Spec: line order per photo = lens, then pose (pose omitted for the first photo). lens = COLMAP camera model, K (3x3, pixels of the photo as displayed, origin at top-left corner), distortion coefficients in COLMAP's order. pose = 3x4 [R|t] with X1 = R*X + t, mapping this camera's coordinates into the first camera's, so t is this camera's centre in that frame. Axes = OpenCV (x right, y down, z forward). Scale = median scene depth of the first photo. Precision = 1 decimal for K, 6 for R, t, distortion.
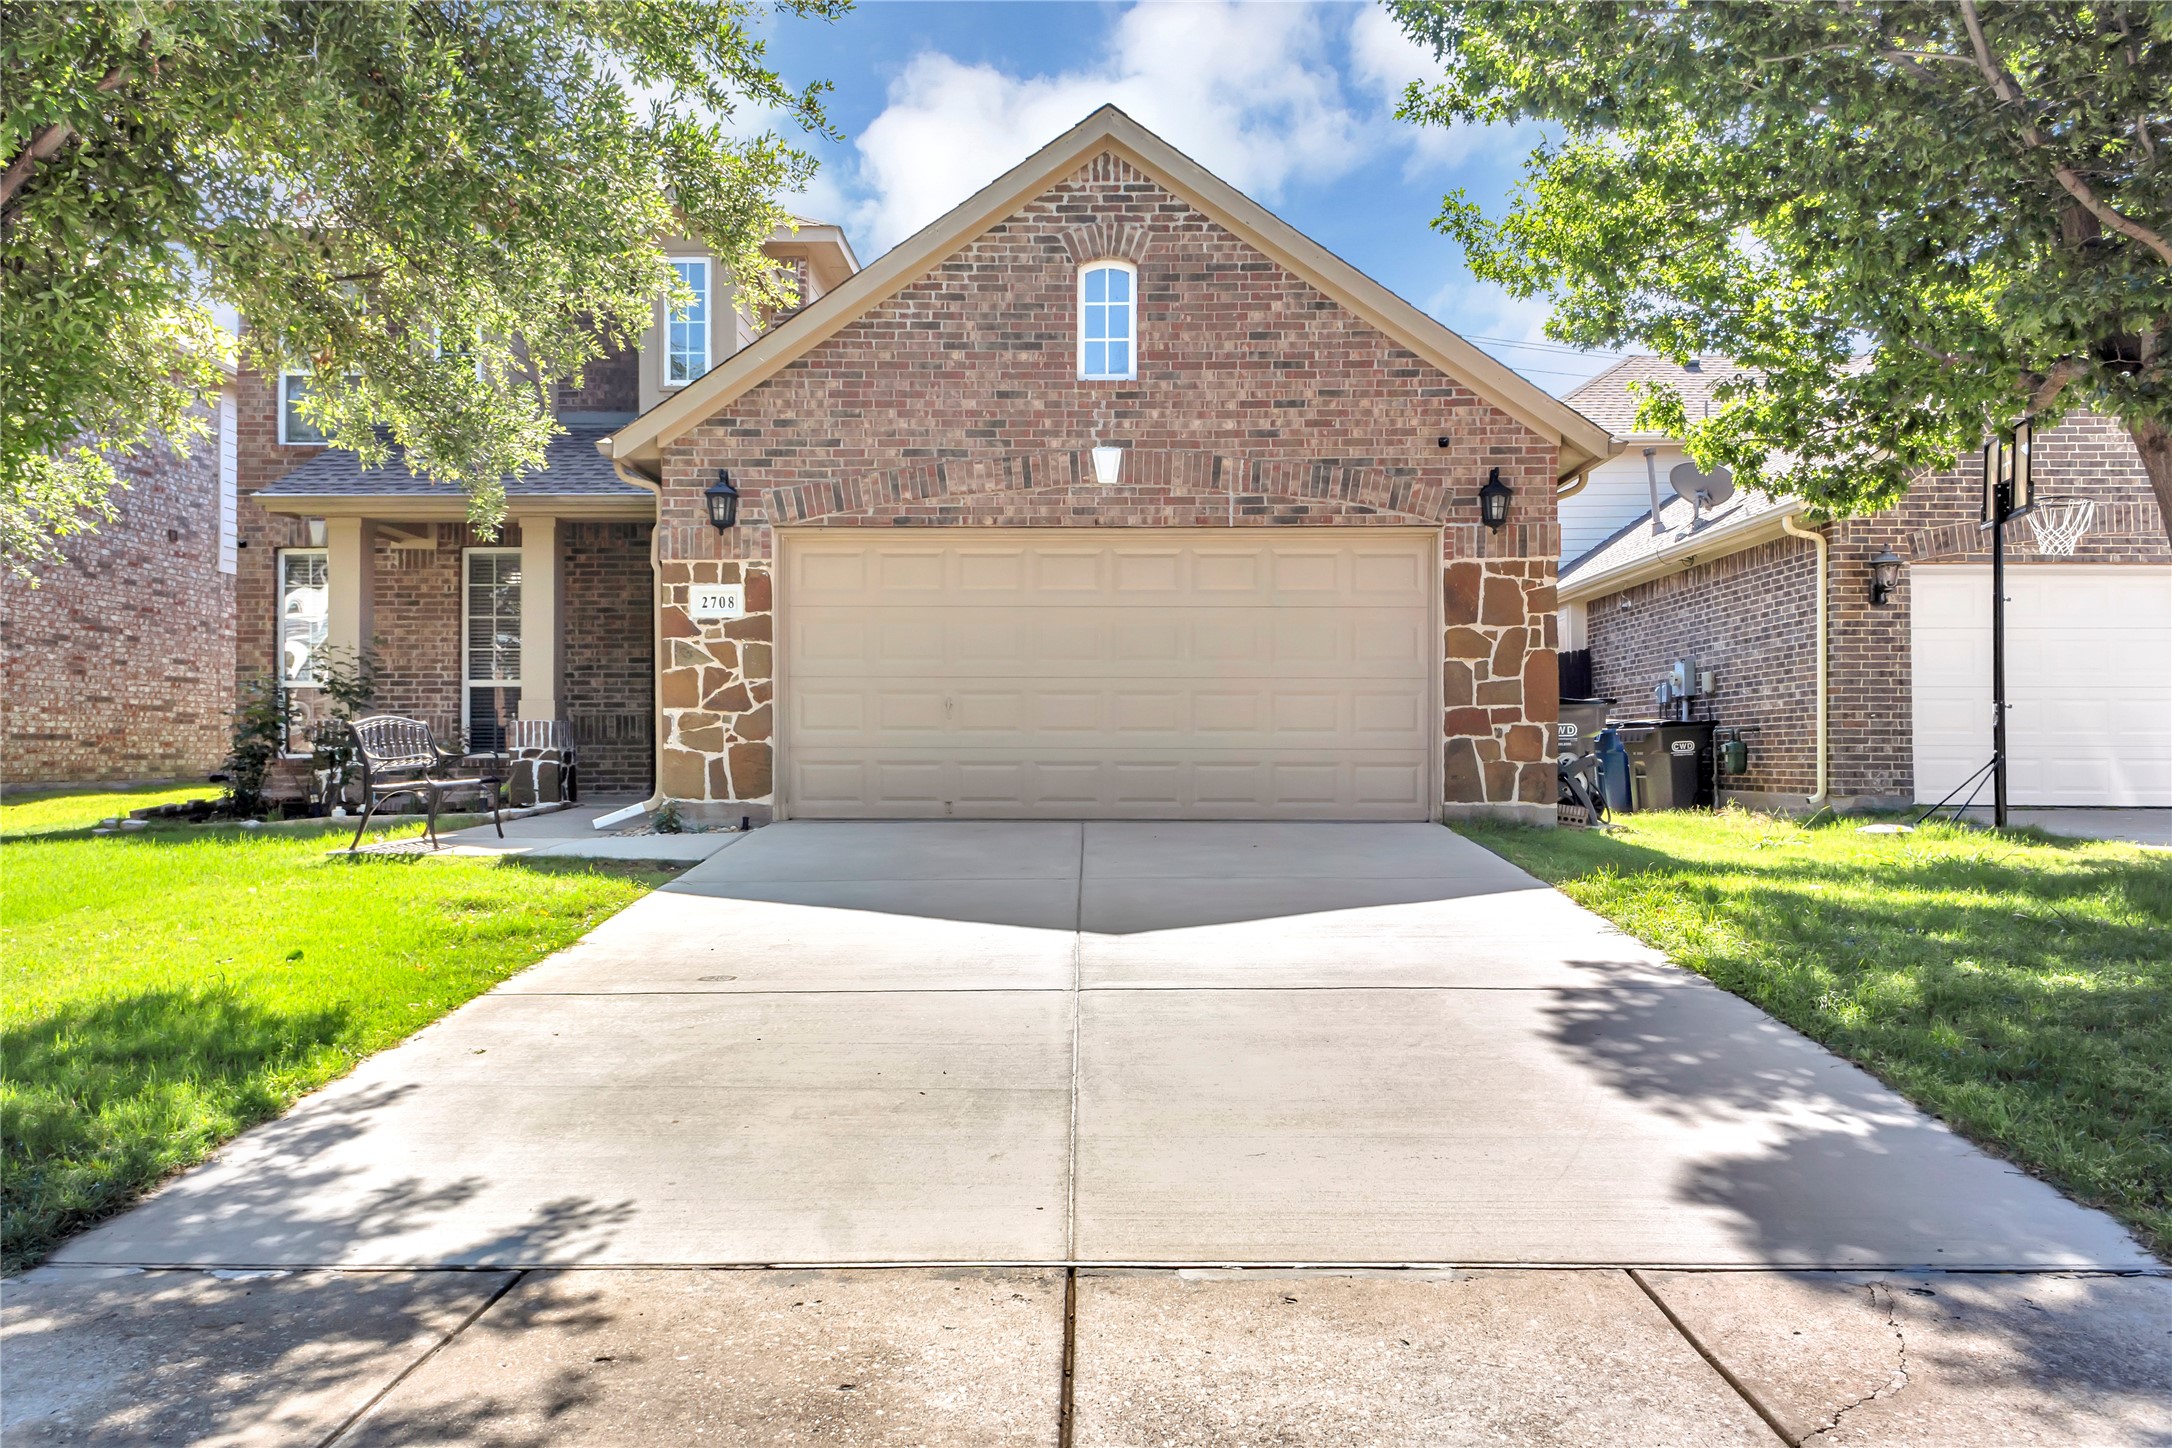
lens RADIAL K [[1570.1, 0, 1090.4], [0, 1570.1, 738.4], [0, 0, 1]] dist [0.054292, -0.046556]
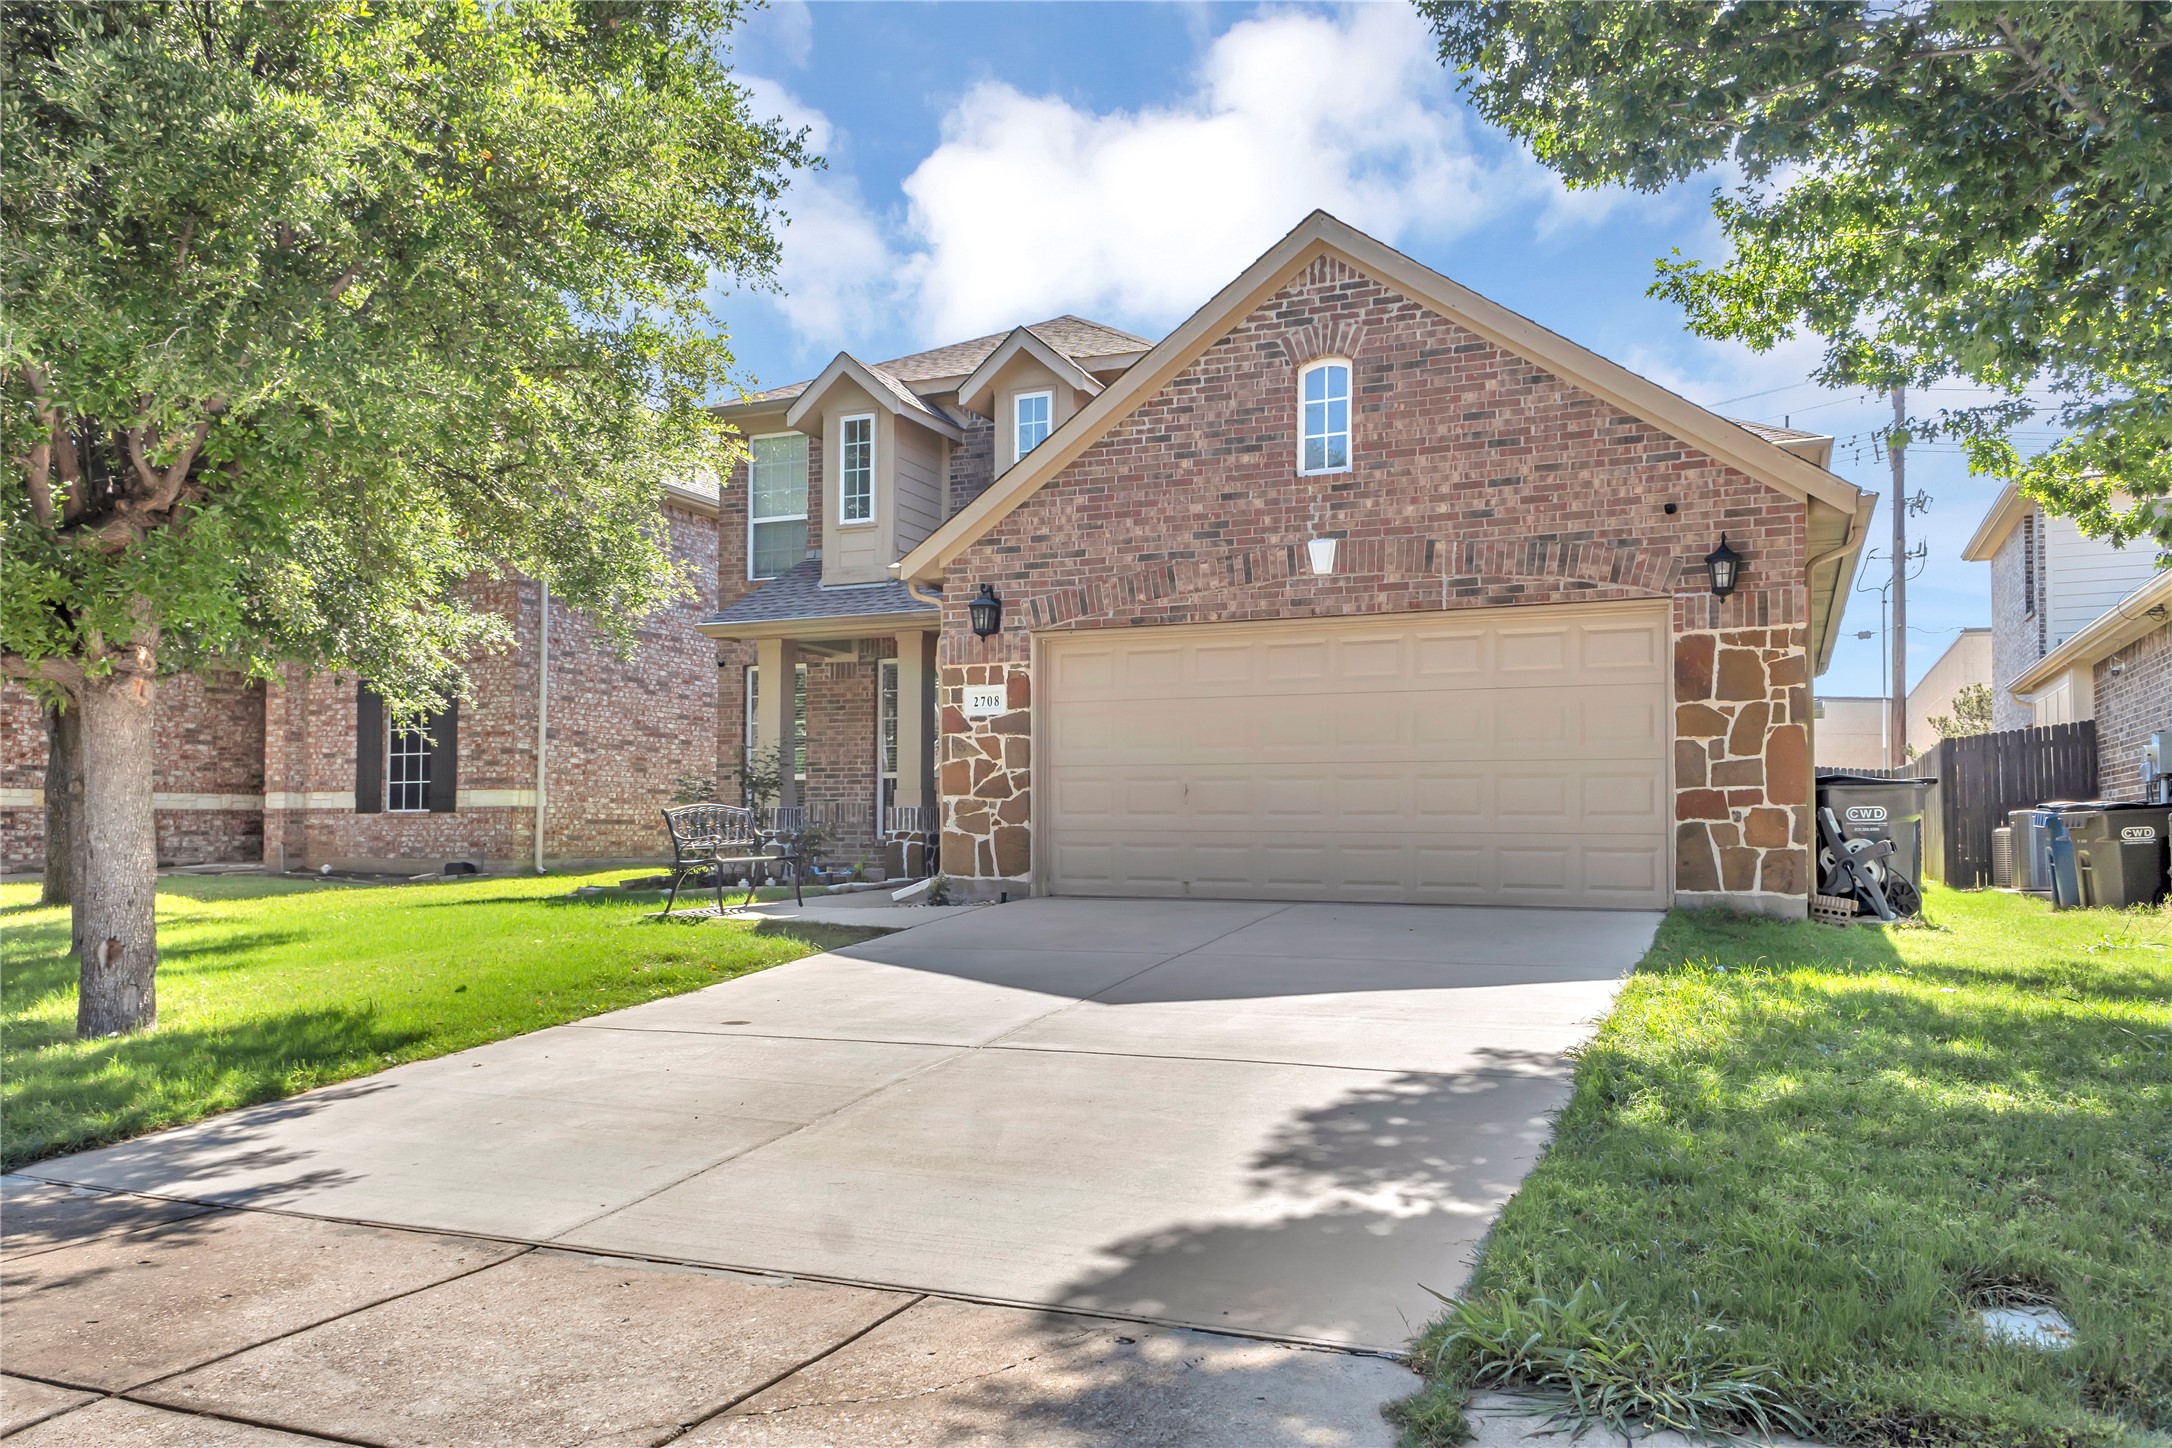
lens RADIAL K [[1545.4, 0, 1079.4], [0, 1545.4, 786.9], [0, 0, 1]] dist [0.056570, -0.042650]
pose [[0.924288, -0.008848, -0.381593, 0.249240], [-0.000217, 0.999719, -0.023706, 0.000934], [0.381696, 0.021994, 0.924026, 0.006193]]
